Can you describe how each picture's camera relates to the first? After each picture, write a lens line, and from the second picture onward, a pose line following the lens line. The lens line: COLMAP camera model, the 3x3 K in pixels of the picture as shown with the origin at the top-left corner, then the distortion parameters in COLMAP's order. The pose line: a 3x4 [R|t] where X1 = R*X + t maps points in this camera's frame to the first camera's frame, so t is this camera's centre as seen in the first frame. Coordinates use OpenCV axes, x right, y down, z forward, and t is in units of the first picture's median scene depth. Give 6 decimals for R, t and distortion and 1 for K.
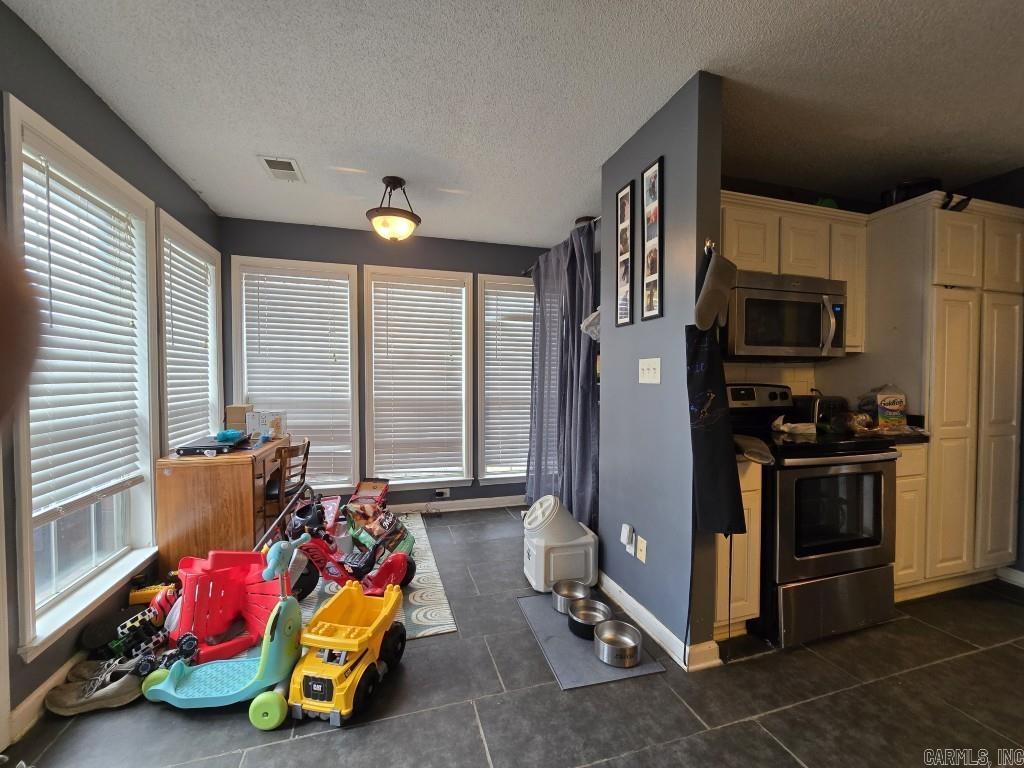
lens RADIAL K [[420.2, 0, 511.7], [0, 420.2, 386.4], [0, 0, 1]] dist [0.000916, 0.000846]
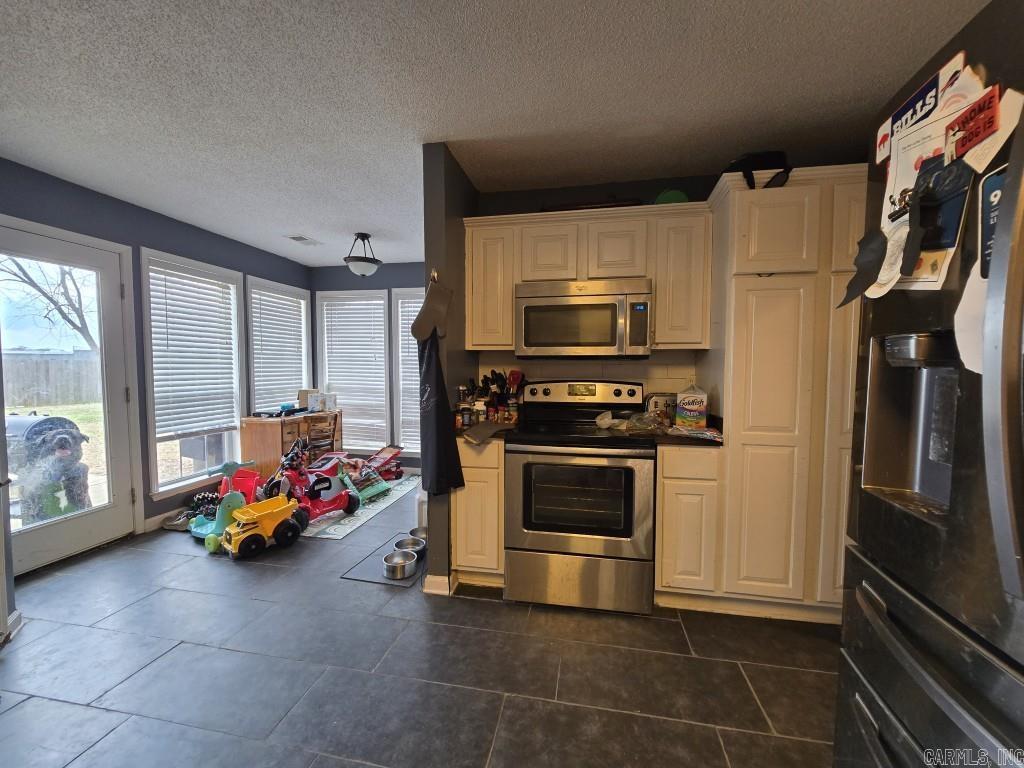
lens RADIAL K [[420.2, 0, 507.3], [0, 420.2, 386.6], [0, 0, 1]] dist [0.000916, 0.000846]
pose [[0.881118, 0.022193, -0.472376, 0.982829], [-0.011944, 0.999624, 0.024686, -0.015608], [0.472746, -0.016109, 0.881051, -0.041559]]
